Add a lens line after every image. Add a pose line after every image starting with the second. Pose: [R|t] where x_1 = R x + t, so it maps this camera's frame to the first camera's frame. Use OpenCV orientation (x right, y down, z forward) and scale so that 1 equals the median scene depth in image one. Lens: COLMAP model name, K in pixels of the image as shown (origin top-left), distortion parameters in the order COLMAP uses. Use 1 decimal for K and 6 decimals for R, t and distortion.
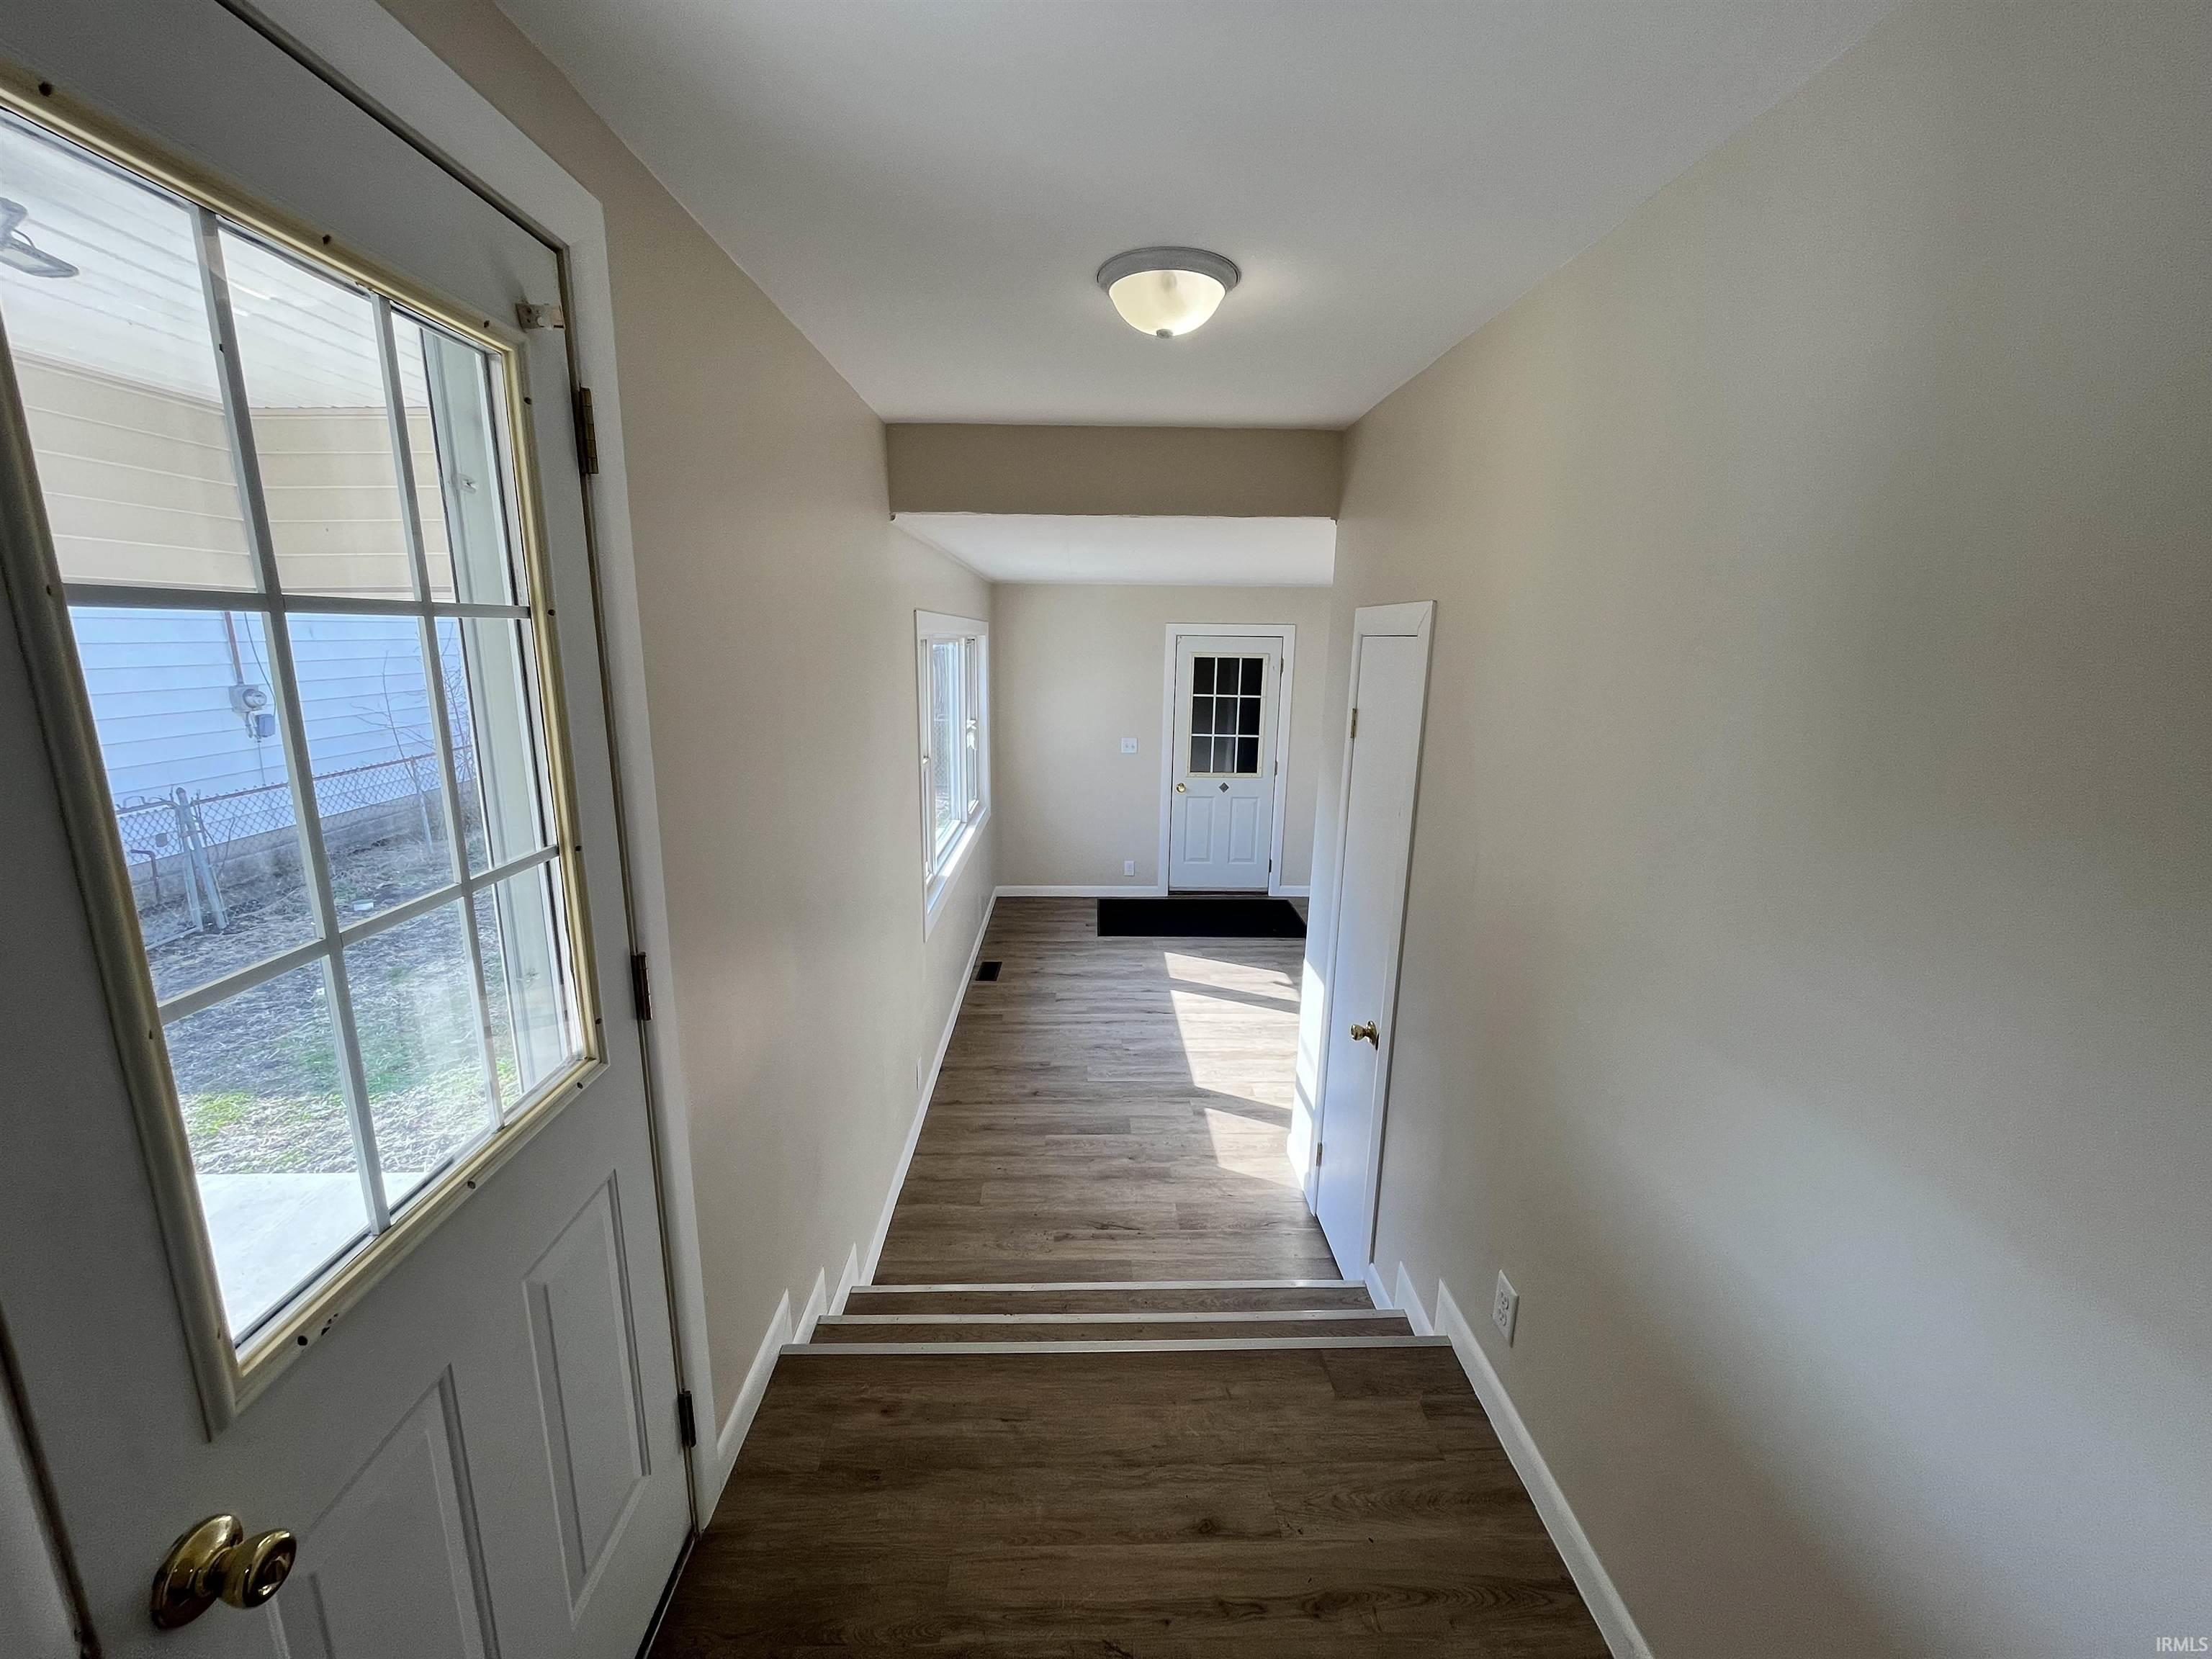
lens RADIAL K [[897.2, 0, 1103.1], [0, 897.2, 832.9], [0, 0, 1]] dist [-0.002146, 0.000502]
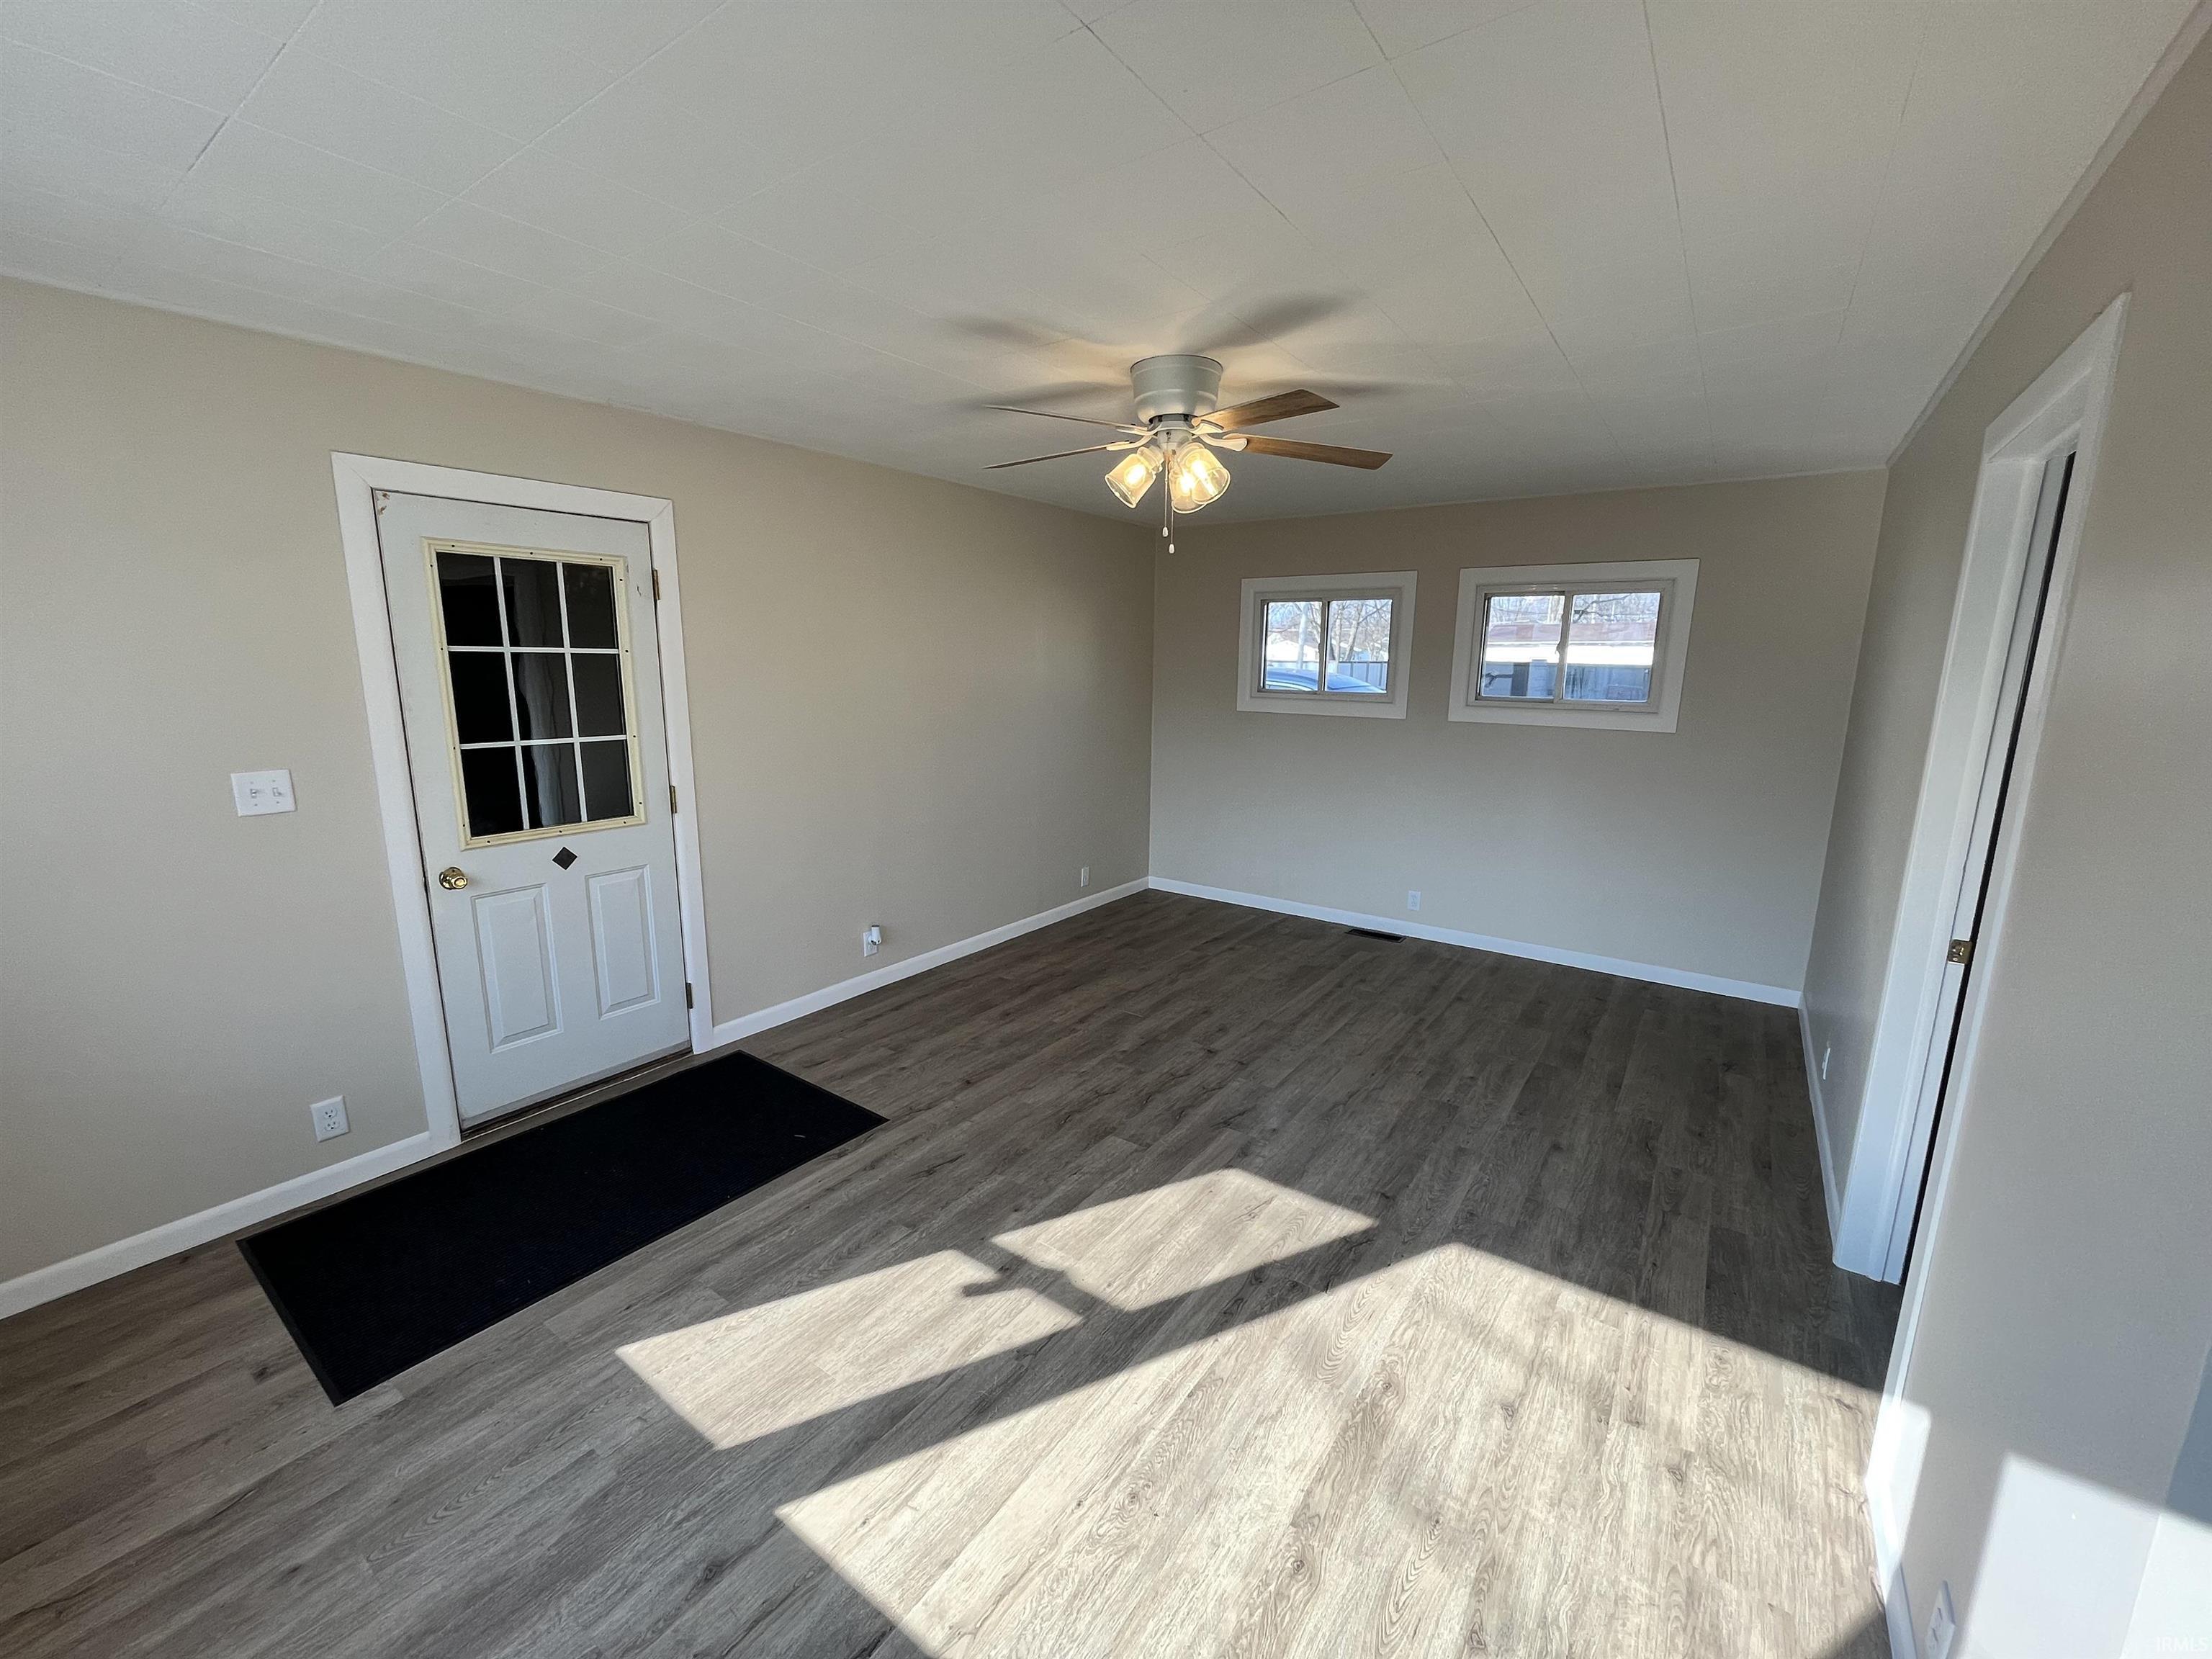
lens RADIAL K [[897.2, 0, 1095.7], [0, 897.2, 831.1], [0, 0, 1]] dist [-0.002146, 0.000502]
pose [[0.605010, -0.161671, 0.779631, -0.054279], [0.172564, 0.982520, 0.069831, -0.054319], [-0.777293, 0.092287, 0.622333, 0.568957]]
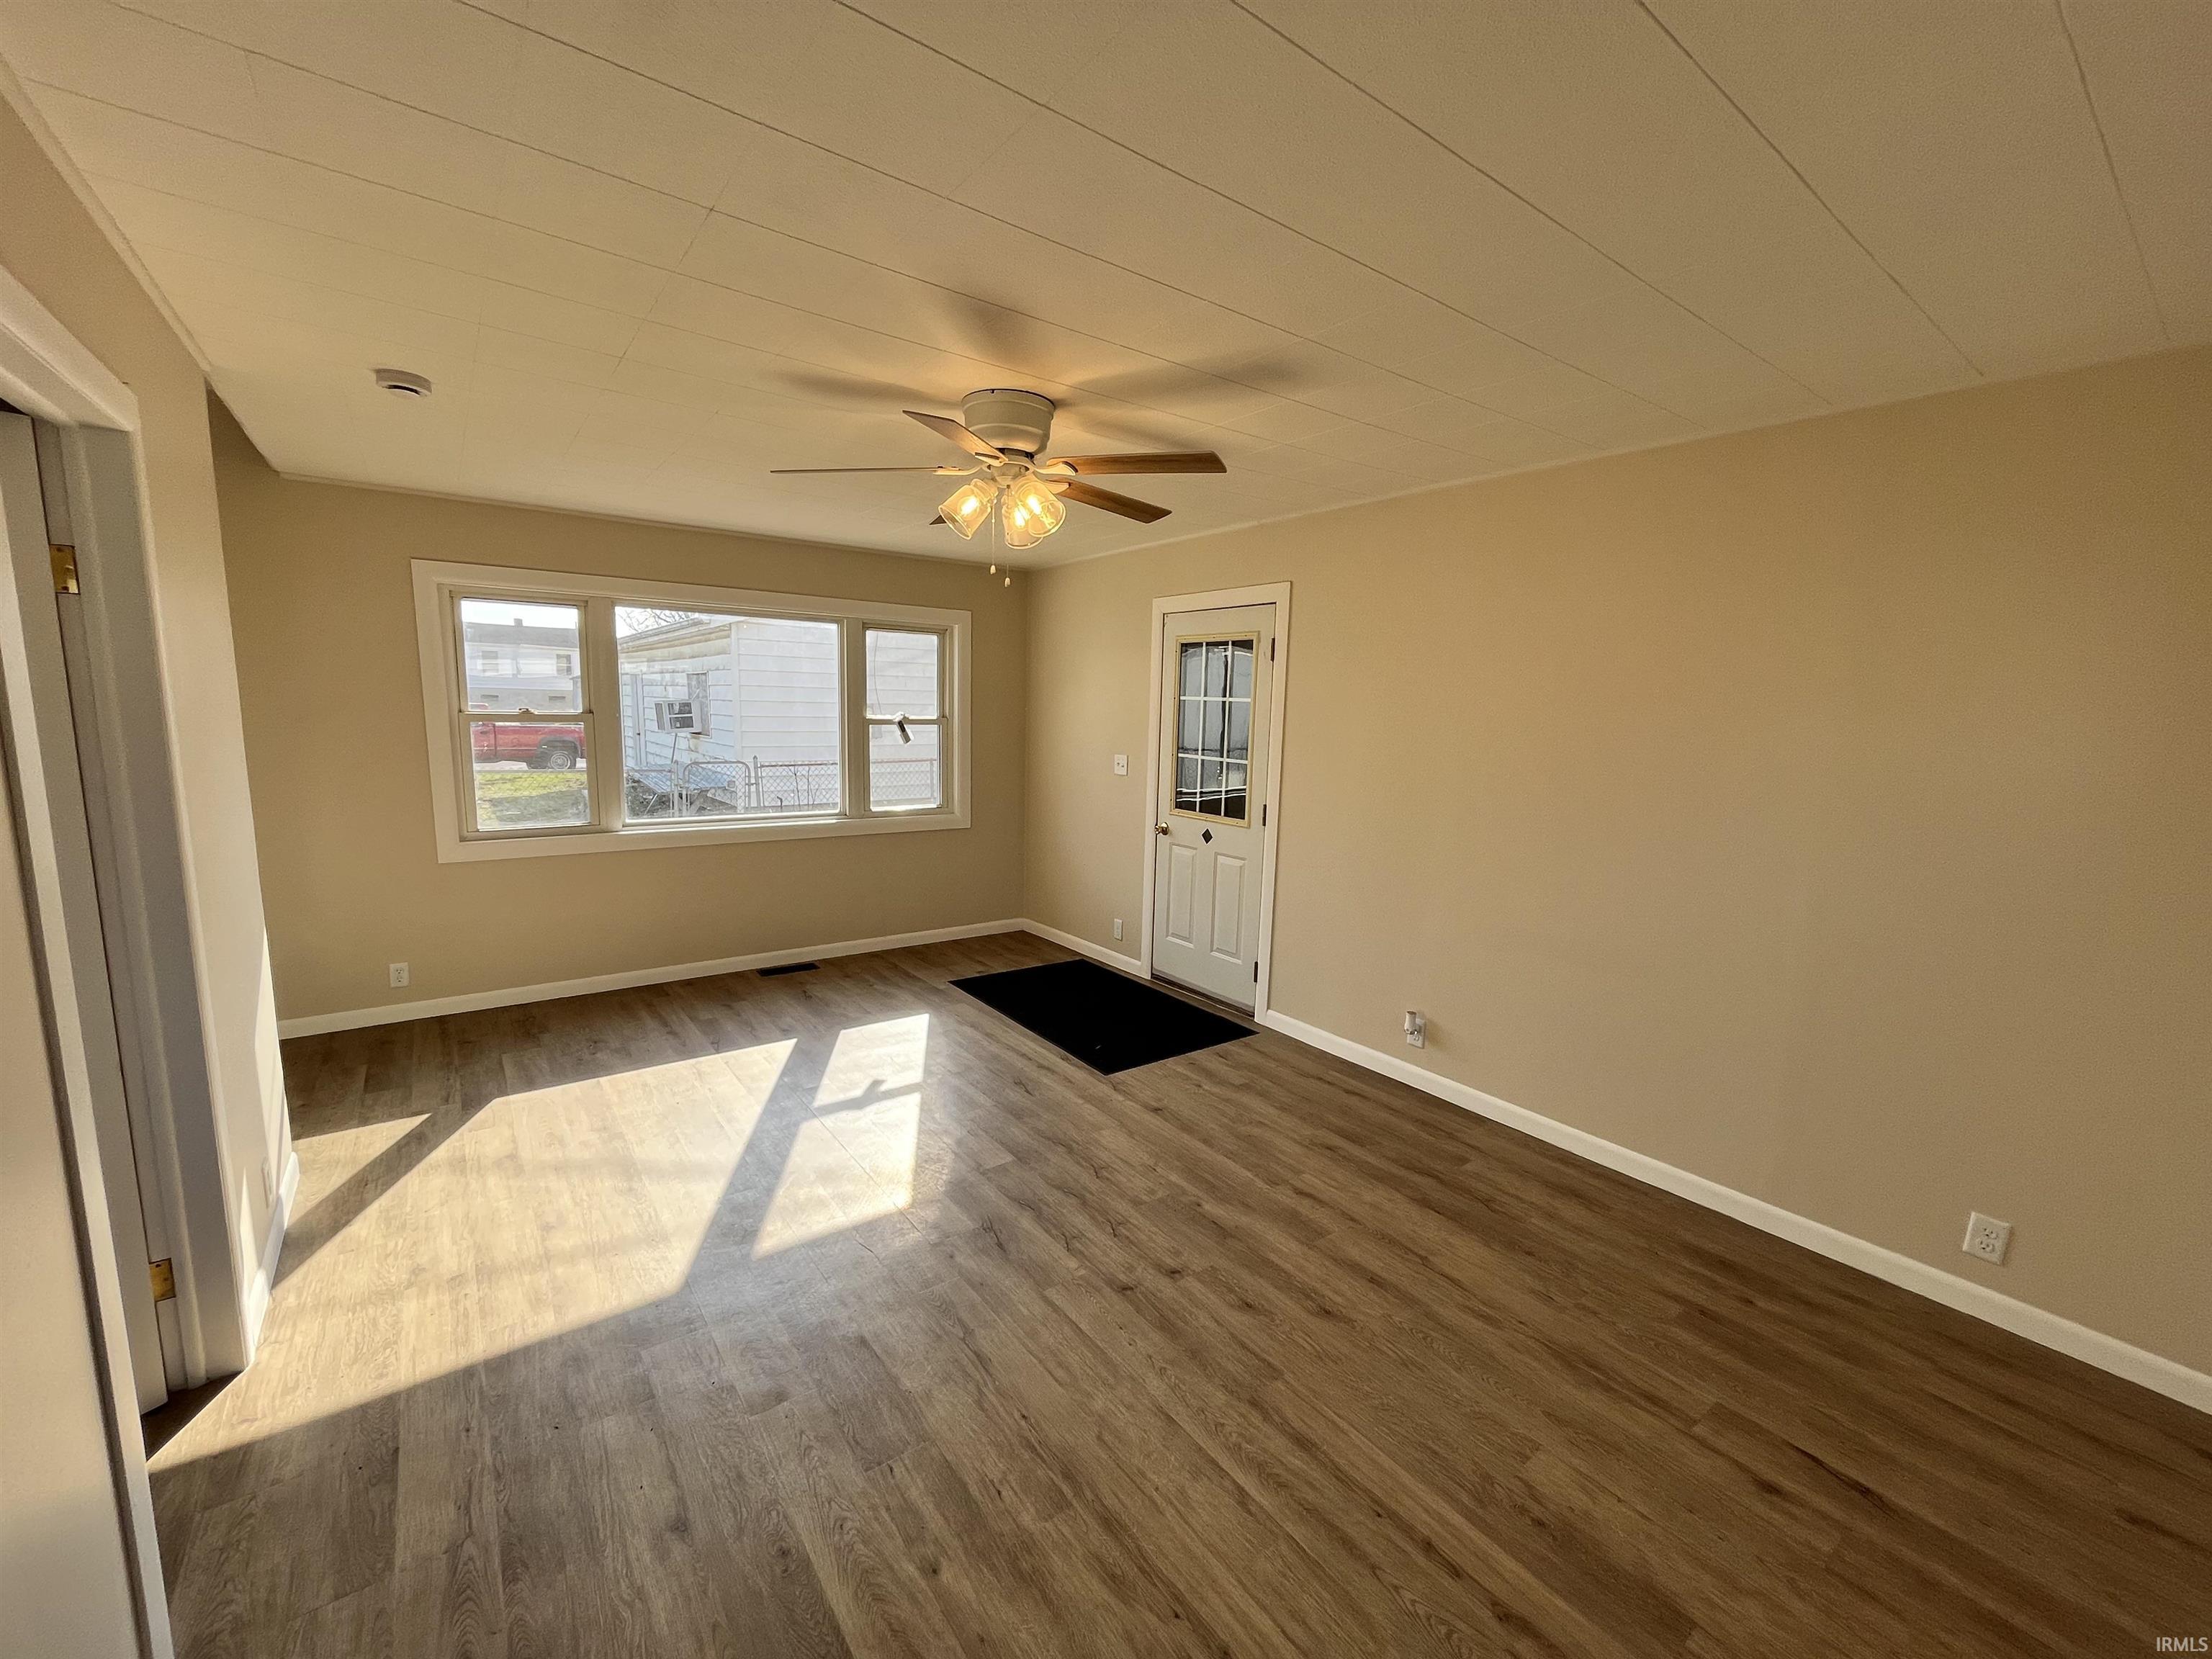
lens RADIAL K [[897.2, 0, 1102.3], [0, 897.2, 830.6], [0, 0, 1]] dist [-0.002146, 0.000502]
pose [[0.573102, 0.115042, -0.811369, 0.690115], [-0.191954, 0.981397, 0.003565, -0.045938], [0.796686, 0.153703, 0.584523, 0.600890]]
